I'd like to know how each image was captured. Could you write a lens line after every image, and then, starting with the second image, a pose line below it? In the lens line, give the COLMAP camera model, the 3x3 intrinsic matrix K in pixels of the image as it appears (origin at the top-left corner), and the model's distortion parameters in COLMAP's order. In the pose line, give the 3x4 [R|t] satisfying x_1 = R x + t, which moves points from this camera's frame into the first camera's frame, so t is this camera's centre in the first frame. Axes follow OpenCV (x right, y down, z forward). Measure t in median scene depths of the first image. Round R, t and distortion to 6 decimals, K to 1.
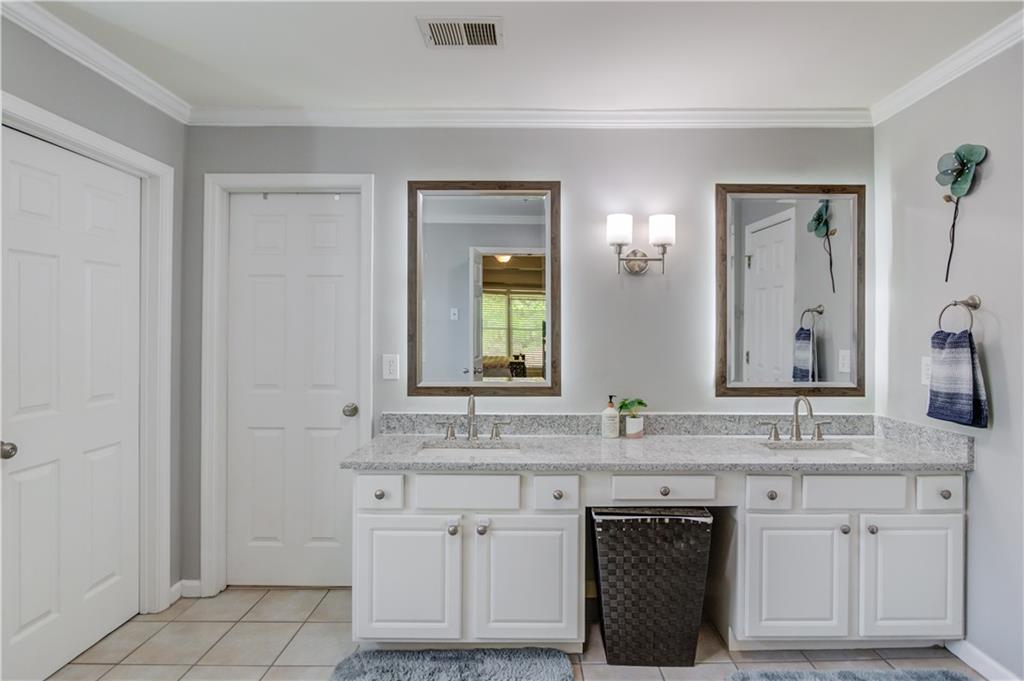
lens RADIAL K [[501.9, 0, 526.4], [0, 501.9, 336.2], [0, 0, 1]] dist [-0.000985, 0.000219]
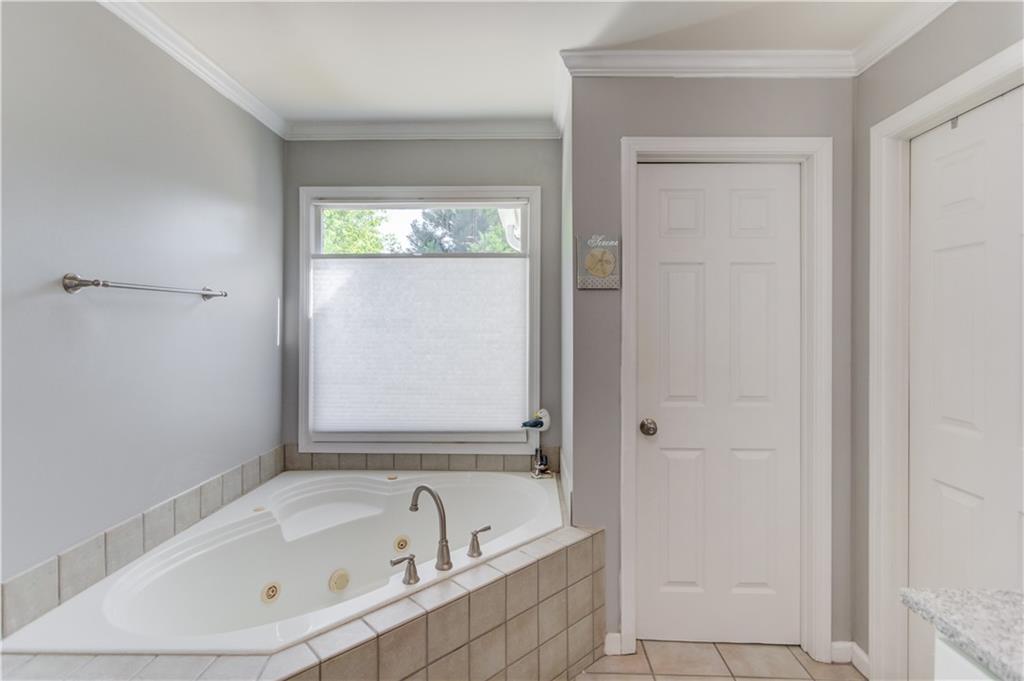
lens RADIAL K [[490.4, 0, 514.7], [0, 490.4, 322.0], [0, 0, 1]] dist [0.000540, 0.000014]
pose [[-0.024261, -0.006478, -0.999685, 0.123971], [-0.016129, 0.999851, -0.006088, -0.014976], [0.999576, 0.015976, -0.024362, 0.499635]]
